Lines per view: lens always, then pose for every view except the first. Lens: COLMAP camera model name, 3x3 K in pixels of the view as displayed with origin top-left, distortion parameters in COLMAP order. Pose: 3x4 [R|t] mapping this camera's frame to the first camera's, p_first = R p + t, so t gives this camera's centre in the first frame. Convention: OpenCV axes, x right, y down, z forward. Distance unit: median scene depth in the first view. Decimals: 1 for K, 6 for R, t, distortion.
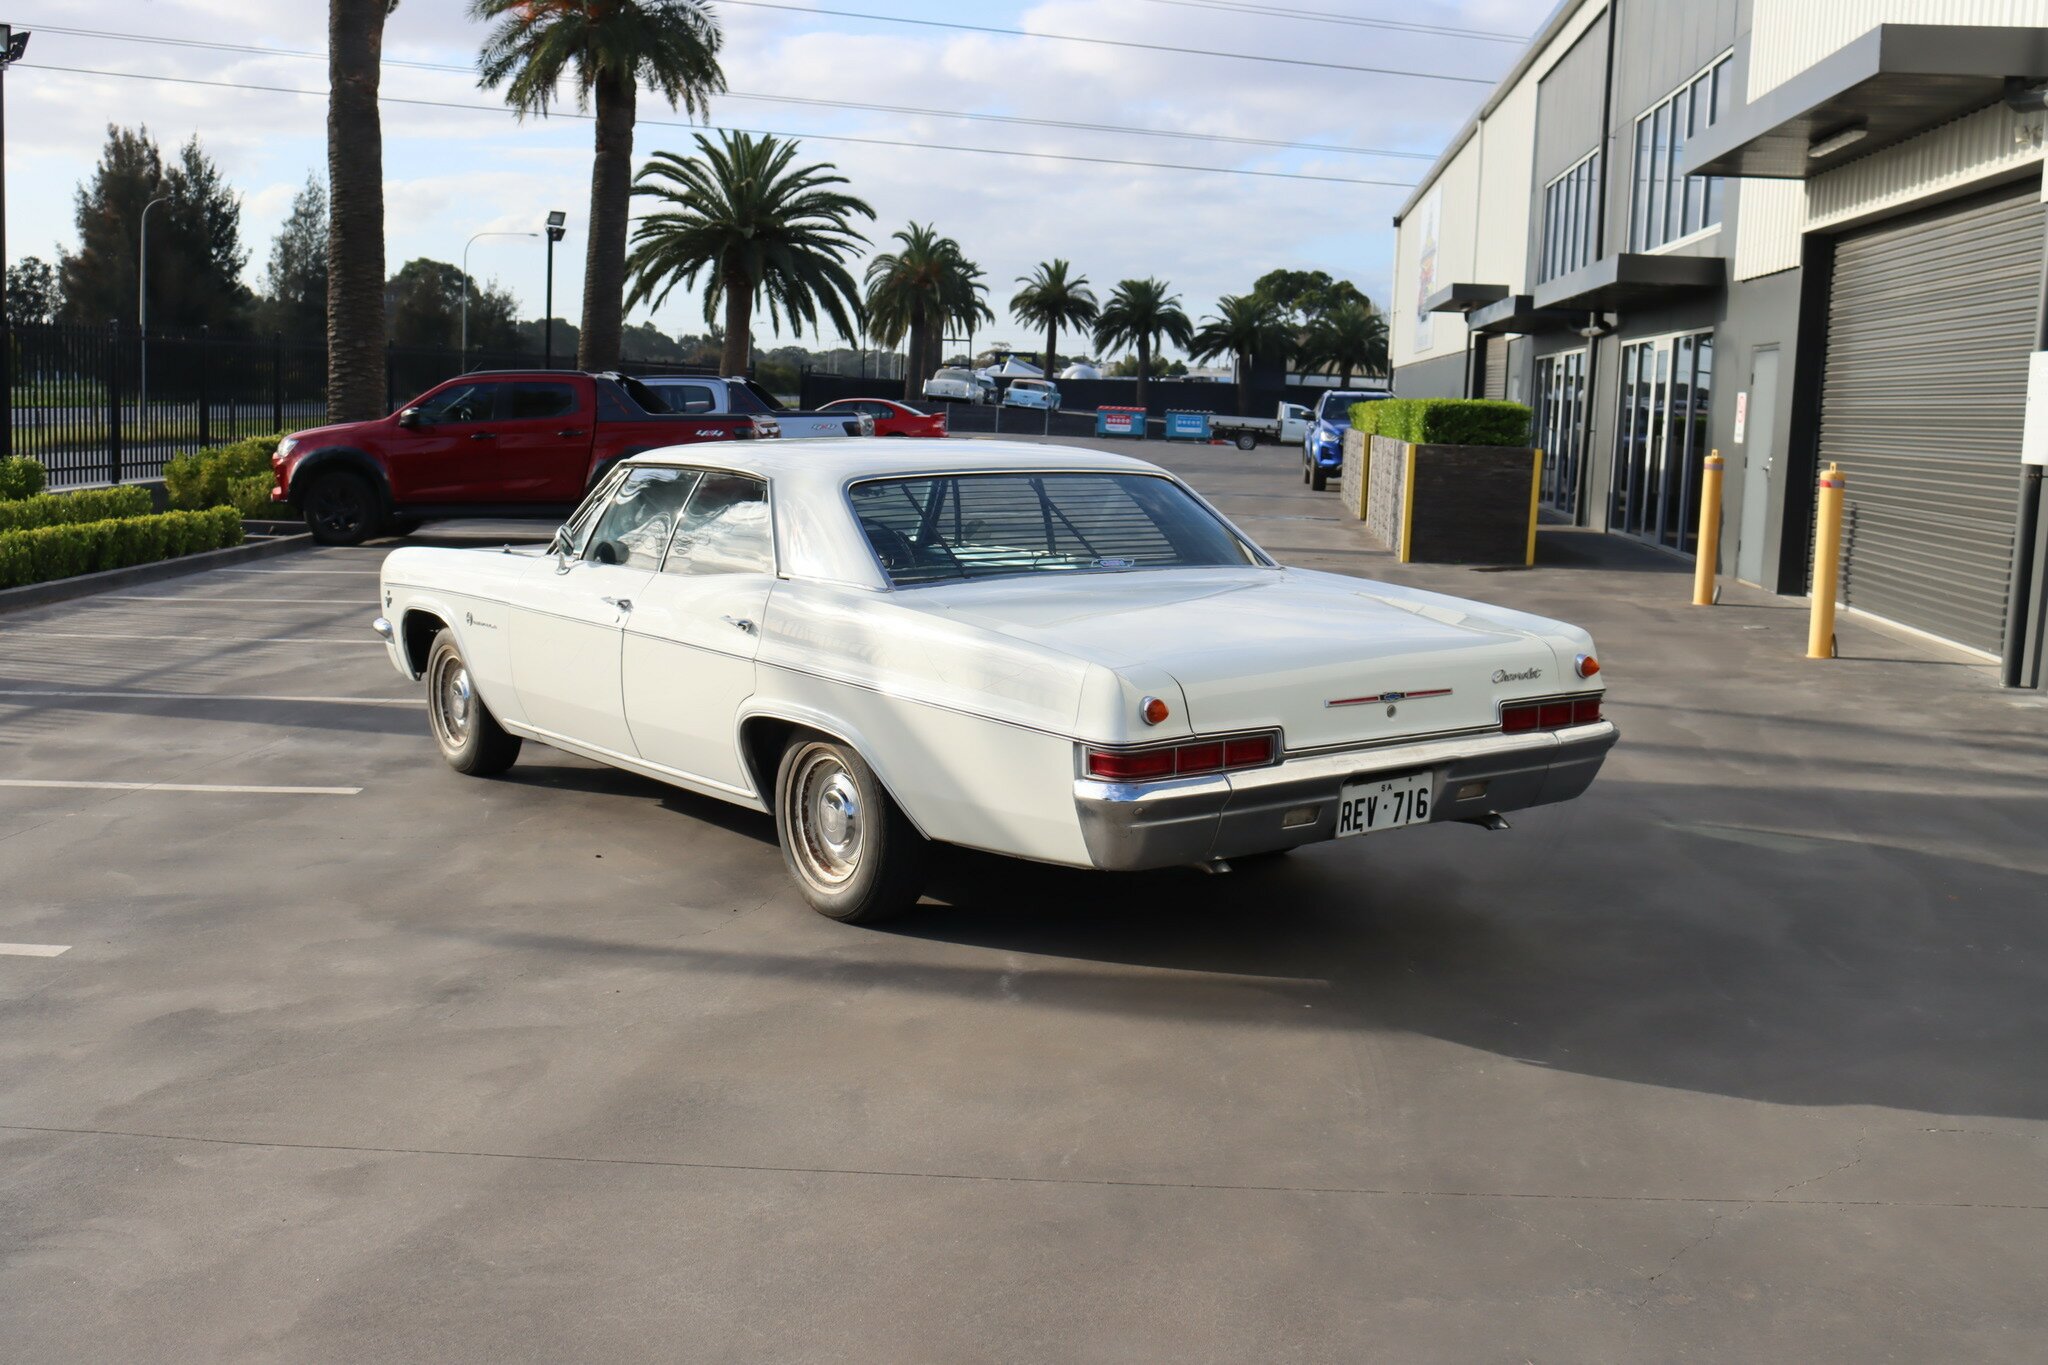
lens RADIAL K [[2154.1, 0, 1024.7], [0, 2154.1, 637.9], [0, 0, 1]] dist [-0.125593, 0.159171]
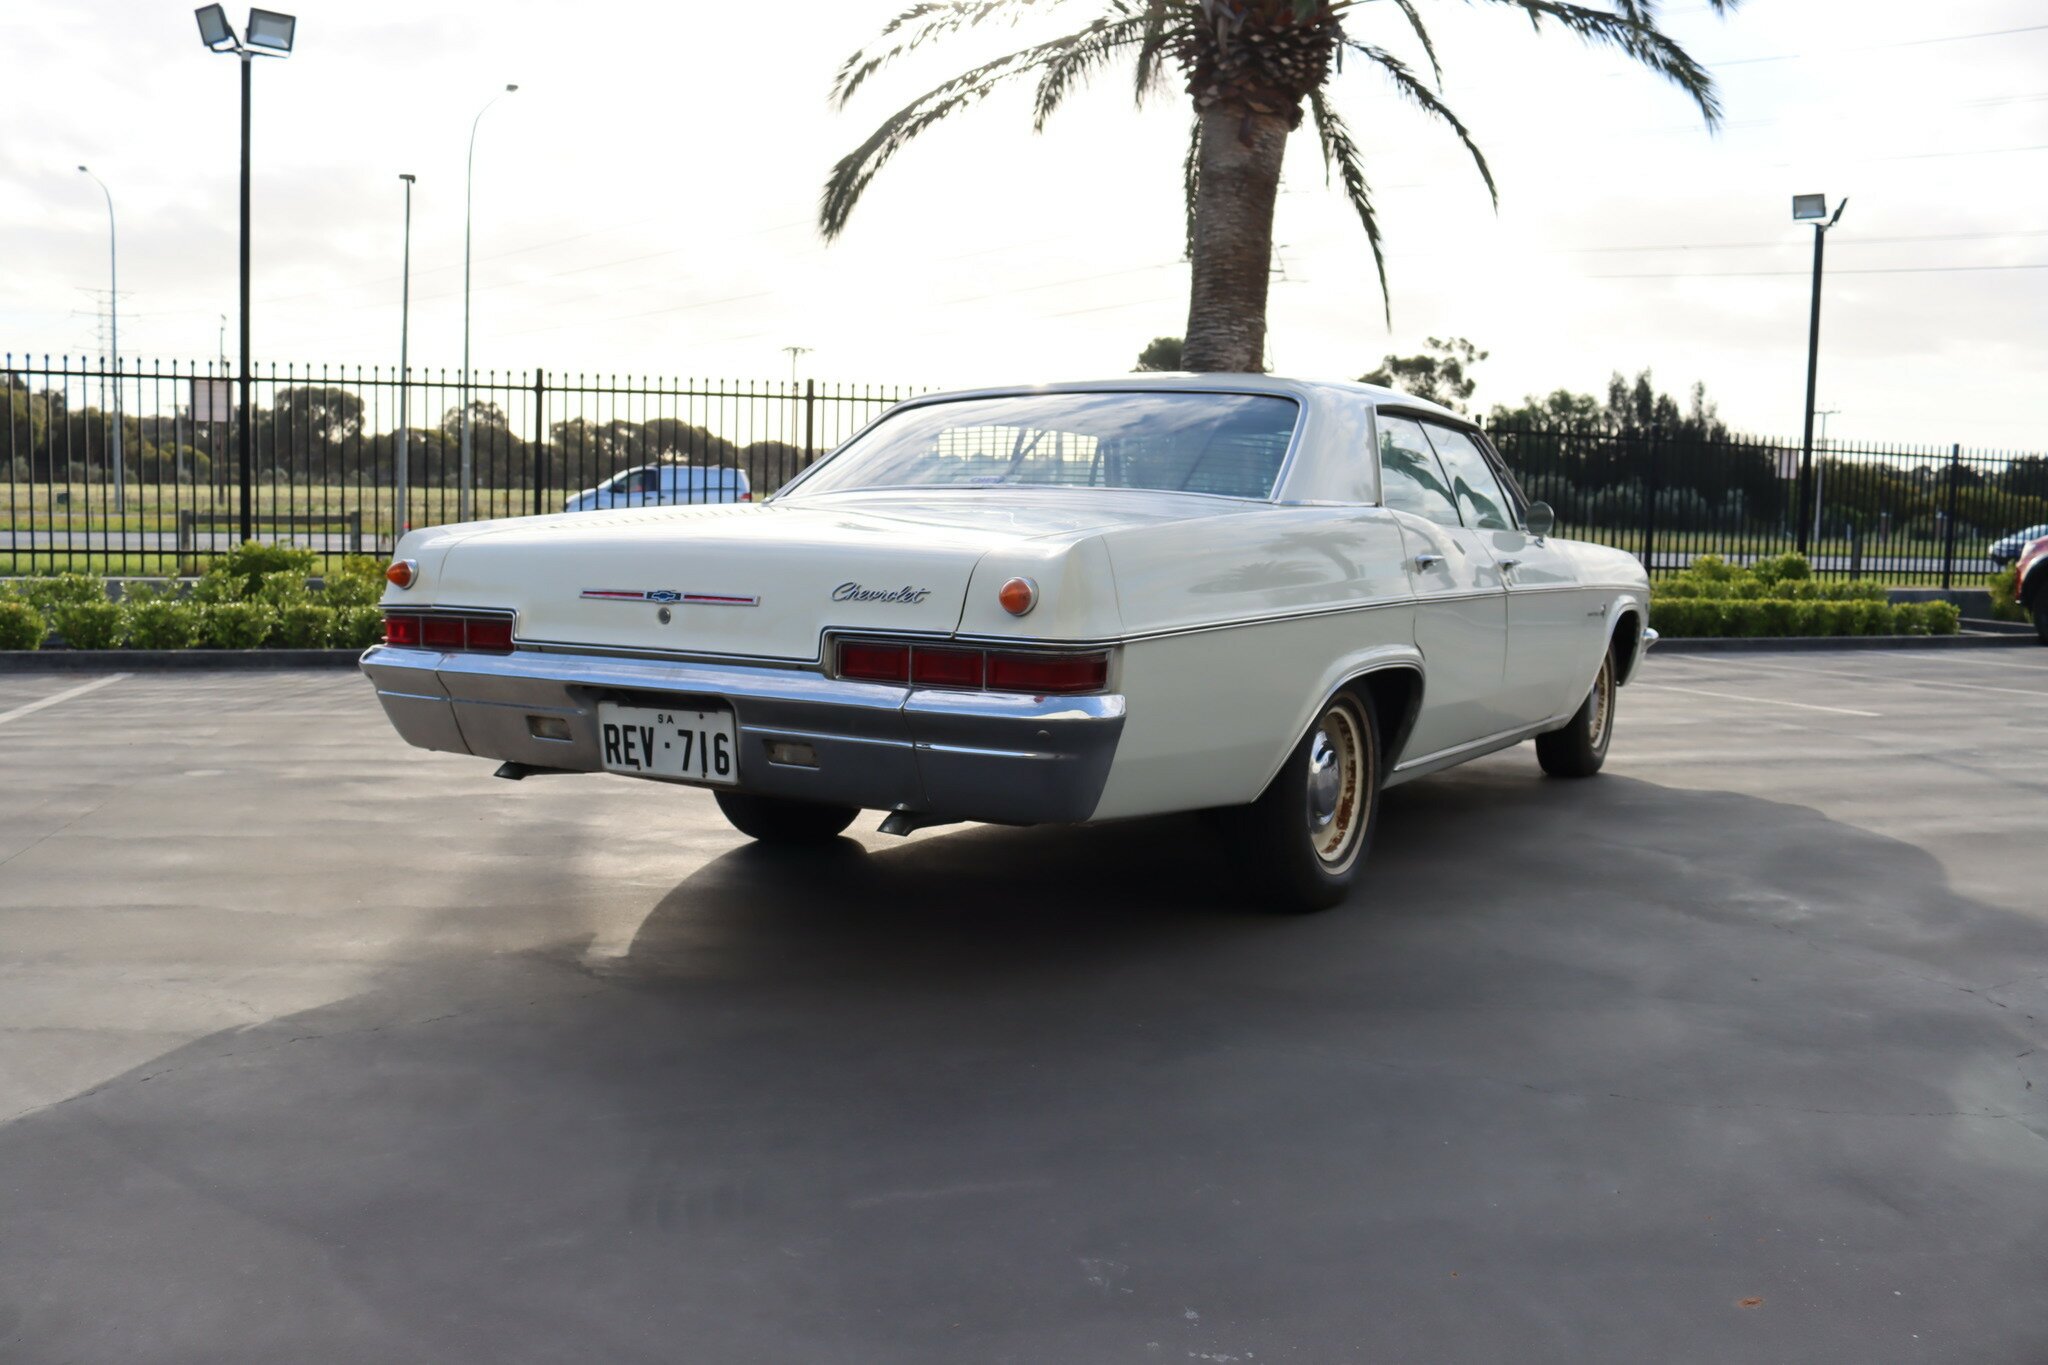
lens RADIAL K [[1692.0, 0, 1020.7], [0, 1692.0, 664.7], [0, 0, 1]] dist [-0.140181, 0.113363]
pose [[0.376037, 0.063602, -0.924419, 0.268030], [-0.116898, 0.992927, 0.020763, 0.008641], [0.919201, 0.100255, 0.380812, 0.315342]]
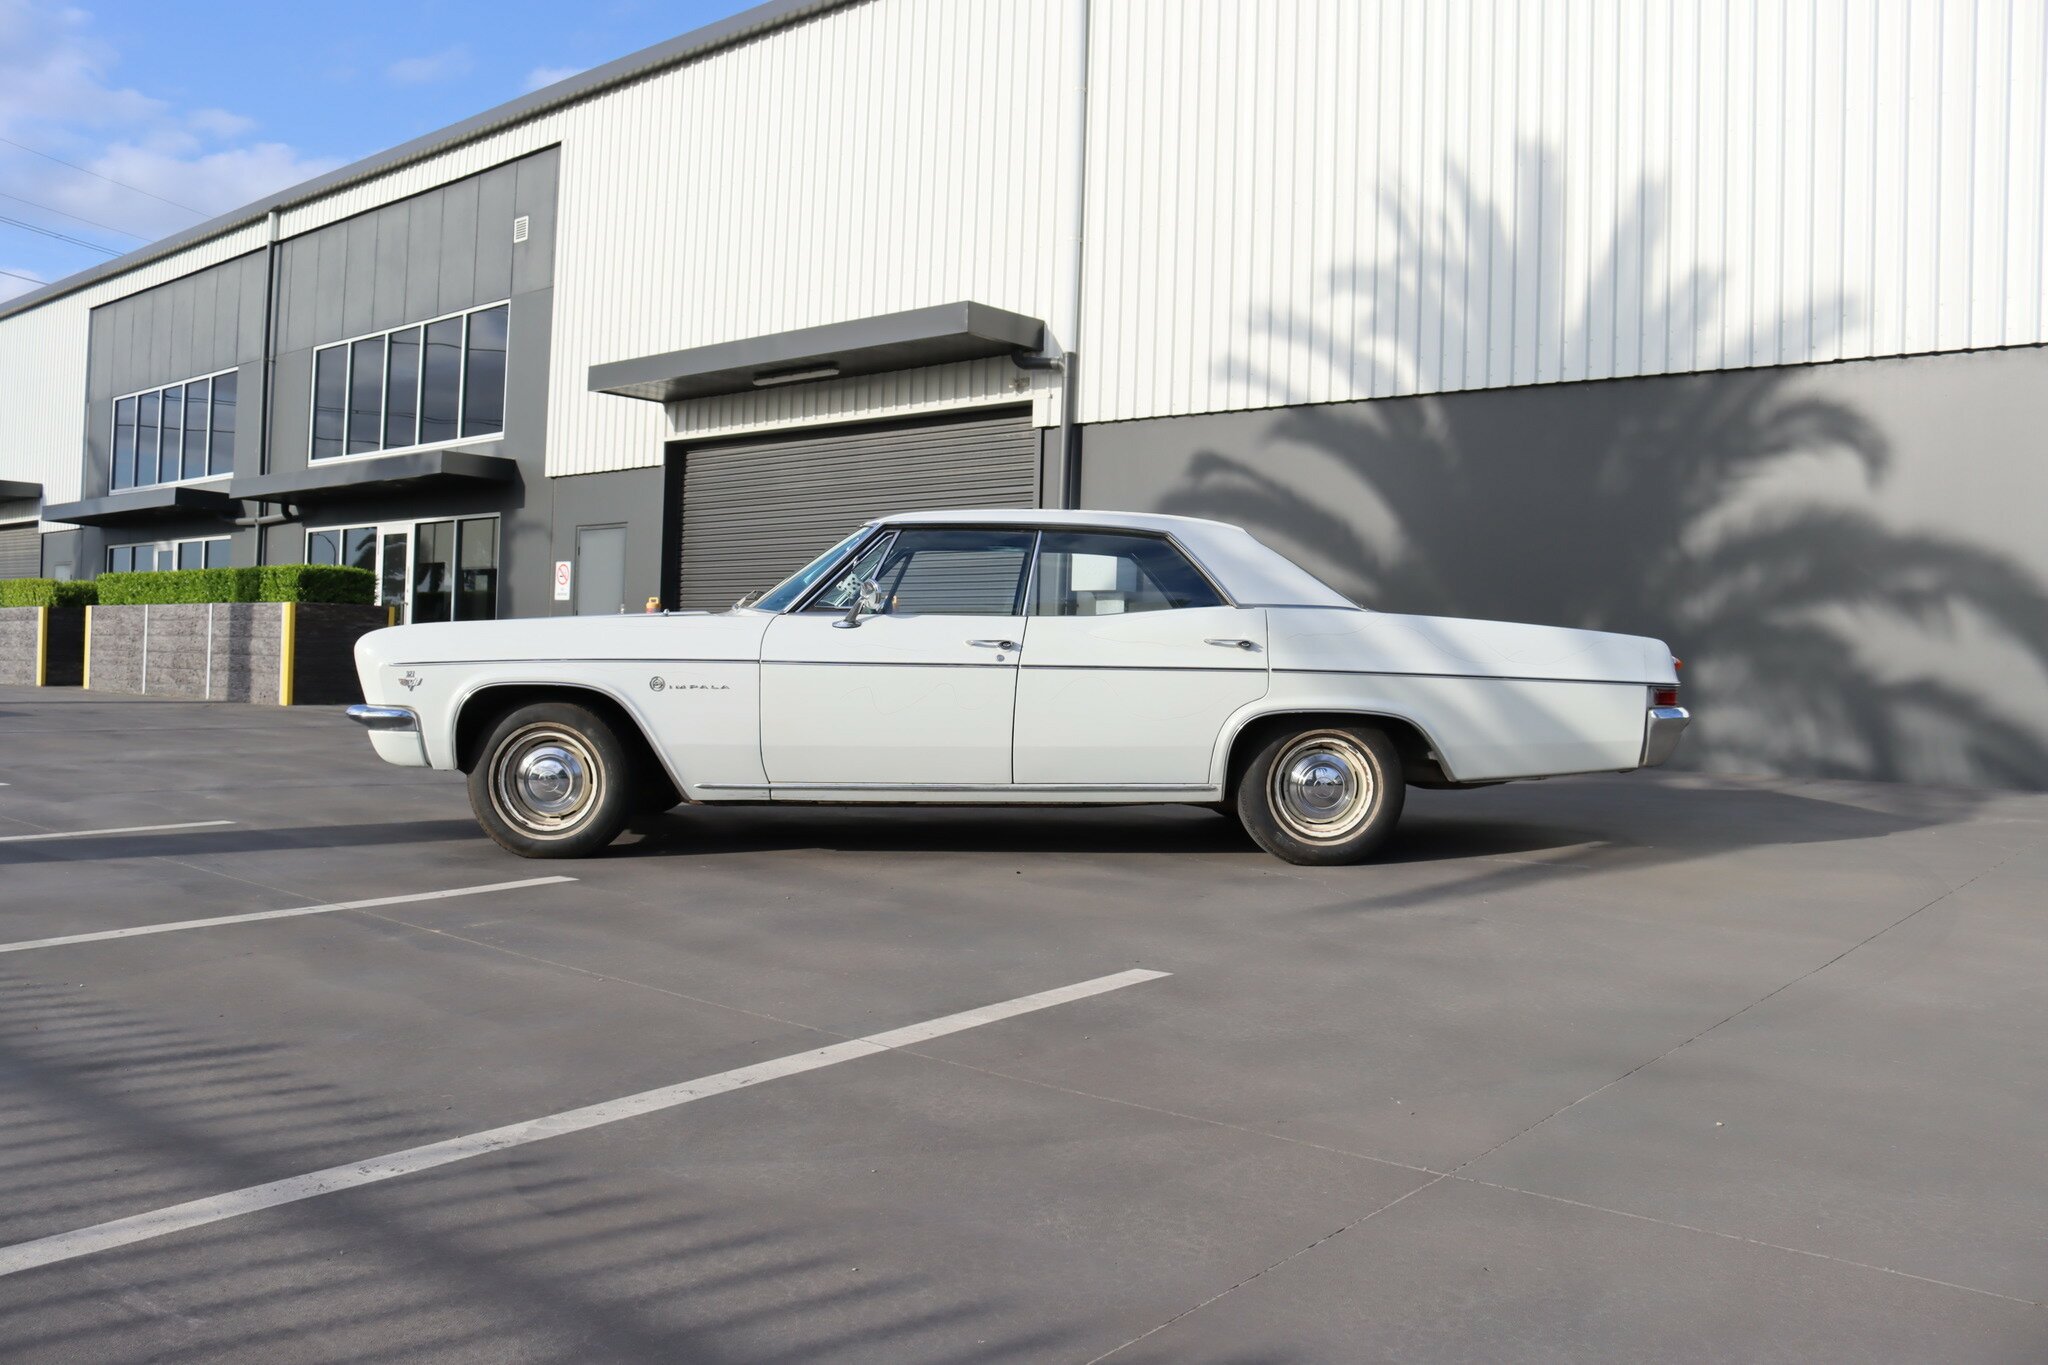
lens RADIAL K [[1692.0, 0, 1020.7], [0, 1692.0, 664.7], [0, 0, 1]] dist [-0.140181, 0.113363]
pose [[0.569827, -0.017334, 0.821582, -0.405132], [0.085789, 0.995569, -0.038497, 0.013316], [-0.817274, 0.092419, 0.568789, 0.221672]]
